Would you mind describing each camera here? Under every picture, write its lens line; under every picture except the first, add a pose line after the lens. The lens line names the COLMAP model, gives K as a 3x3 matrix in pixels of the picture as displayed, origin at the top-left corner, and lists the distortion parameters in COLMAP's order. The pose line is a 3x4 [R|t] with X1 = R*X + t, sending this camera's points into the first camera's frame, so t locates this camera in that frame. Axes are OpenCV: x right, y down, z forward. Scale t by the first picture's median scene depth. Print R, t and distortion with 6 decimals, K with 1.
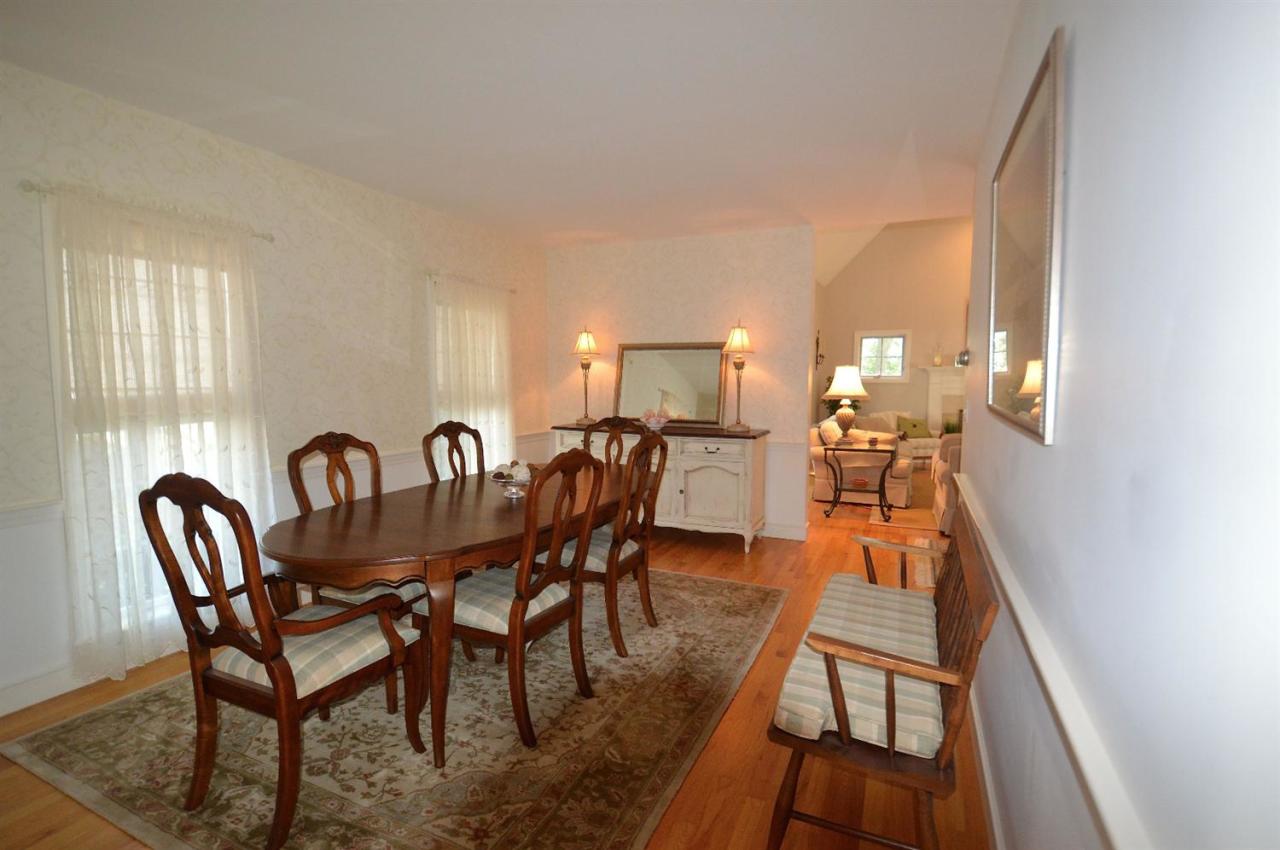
lens RADIAL K [[586.3, 0, 634.8], [0, 586.3, 422.9], [0, 0, 1]] dist [-0.000410, 0.000008]
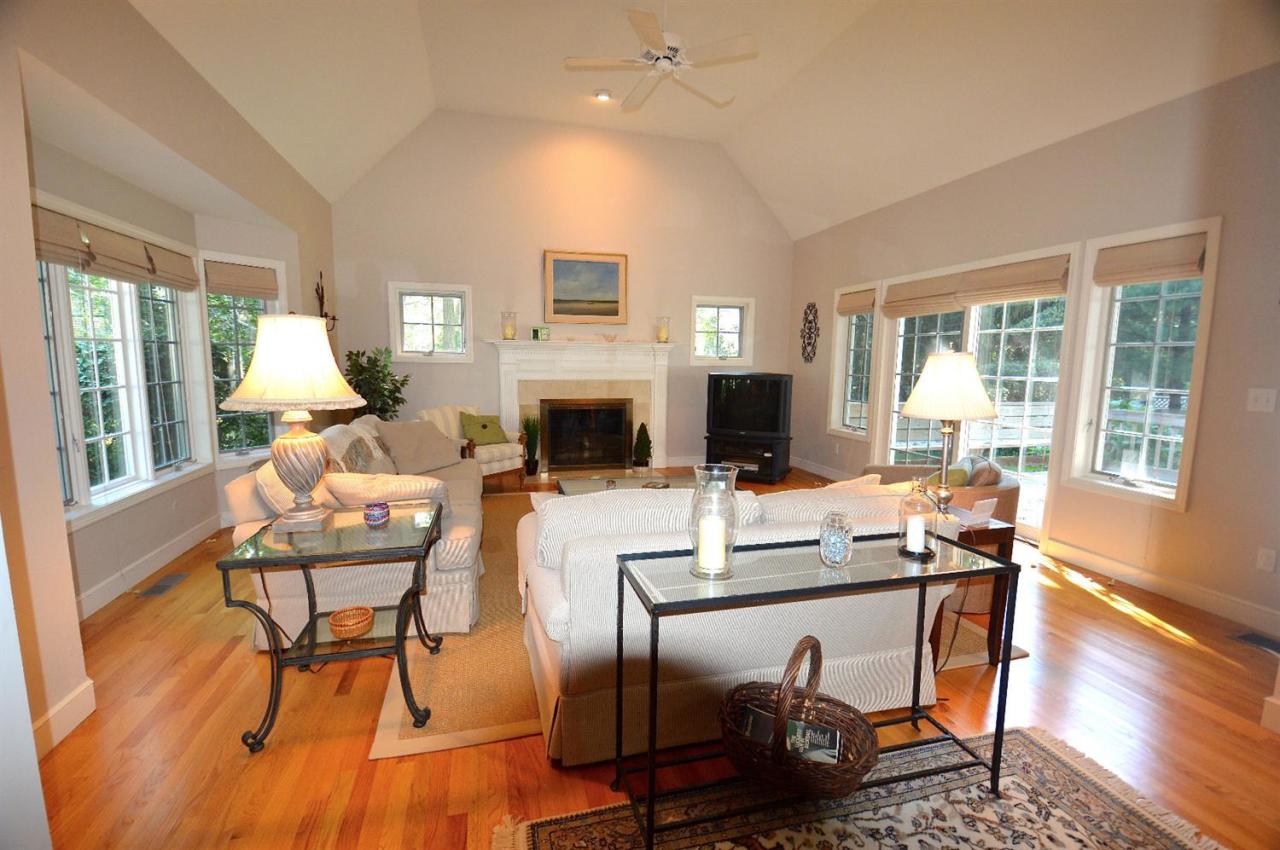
lens RADIAL K [[586.3, 0, 638.3], [0, 586.3, 429.4], [0, 0, 1]] dist [-0.000410, 0.000008]
pose [[0.768911, -0.077674, 0.634620, 0.180539], [0.049156, 0.996837, 0.062450, -0.024805], [-0.637463, -0.016823, 0.770297, 0.358214]]
